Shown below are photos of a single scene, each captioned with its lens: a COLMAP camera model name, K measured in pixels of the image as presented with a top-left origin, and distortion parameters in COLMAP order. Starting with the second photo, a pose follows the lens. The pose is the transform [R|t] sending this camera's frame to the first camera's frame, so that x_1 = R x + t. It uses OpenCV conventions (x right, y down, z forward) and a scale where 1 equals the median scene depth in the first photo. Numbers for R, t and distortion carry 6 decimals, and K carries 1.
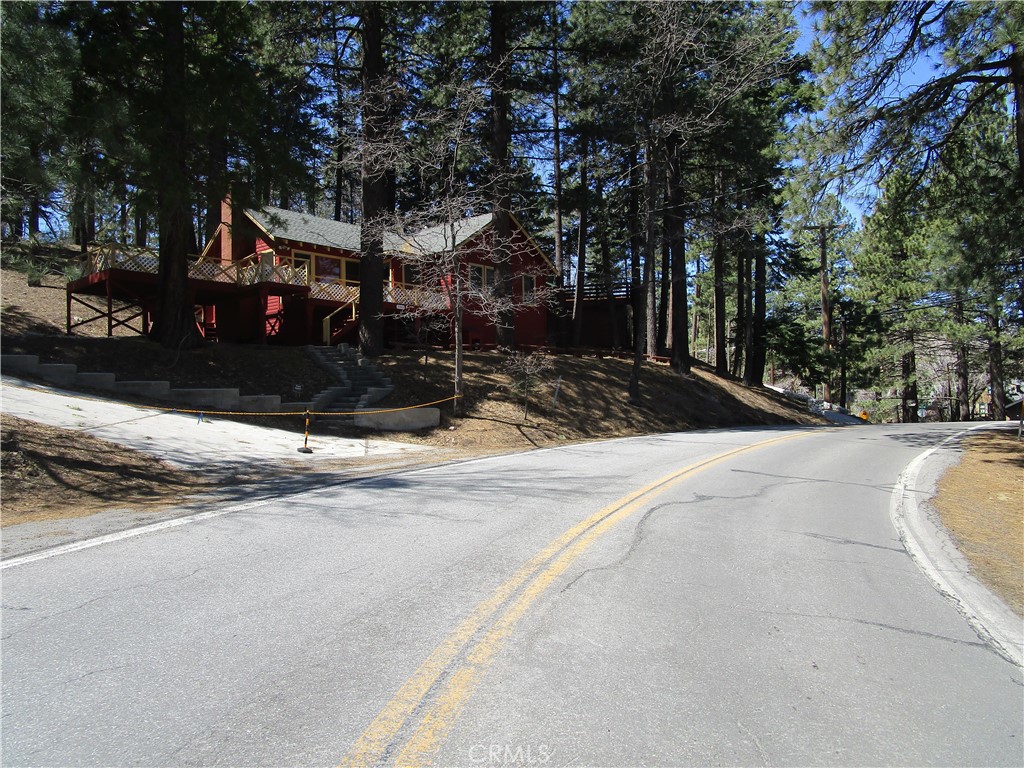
lens RADIAL K [[730.9, 0, 512.0], [0, 730.9, 384.0], [0, 0, 1]] dist [-0.029912, 0.010295]
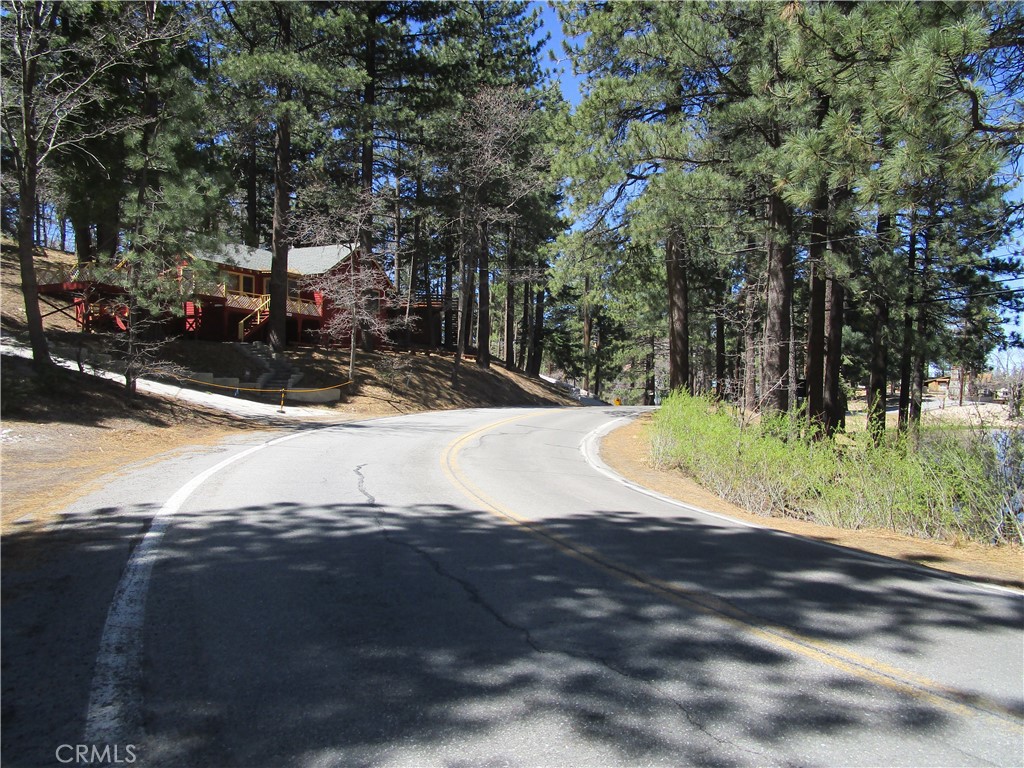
lens RADIAL K [[737.1, 0, 515.7], [0, 737.1, 384.8], [0, 0, 1]] dist [-0.018890, 0.011588]
pose [[0.957157, 0.026762, 0.288329, -0.133800], [-0.034130, 0.999206, 0.020557, -0.015298], [-0.287550, -0.029517, 0.957311, -0.436696]]
